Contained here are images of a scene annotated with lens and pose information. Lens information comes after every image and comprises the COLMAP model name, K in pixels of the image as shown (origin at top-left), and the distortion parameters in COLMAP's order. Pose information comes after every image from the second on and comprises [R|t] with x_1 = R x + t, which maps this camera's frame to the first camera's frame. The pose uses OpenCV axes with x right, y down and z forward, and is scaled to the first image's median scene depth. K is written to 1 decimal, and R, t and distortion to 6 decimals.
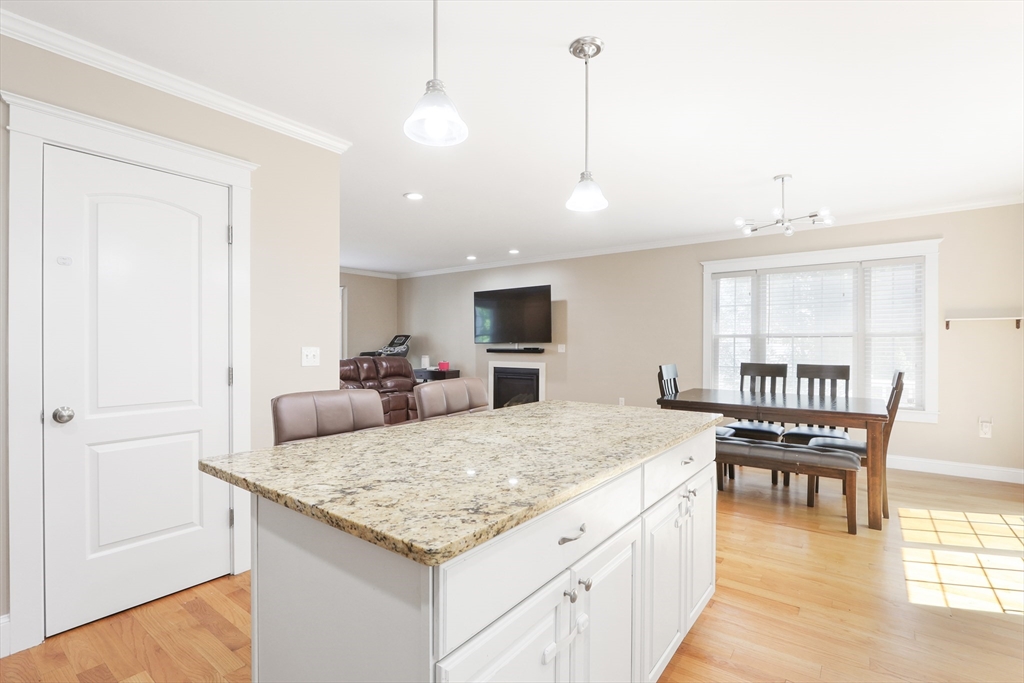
lens RADIAL K [[482.4, 0, 506.3], [0, 482.4, 342.3], [0, 0, 1]] dist [-0.003767, -0.000445]
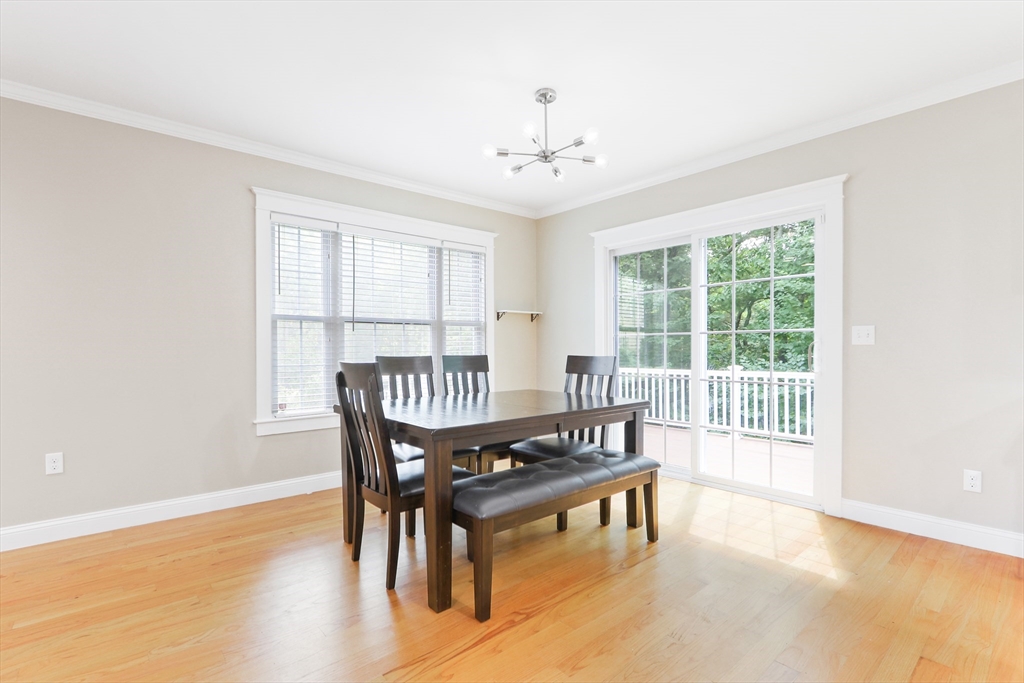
lens RADIAL K [[482.4, 0, 506.3], [0, 482.4, 342.3], [0, 0, 1]] dist [-0.003767, -0.000445]
pose [[0.206453, 0.006861, 0.978432, -0.130220], [0.004402, 0.999959, -0.007941, 0.030997], [-0.978447, 0.005947, 0.206415, 0.740292]]
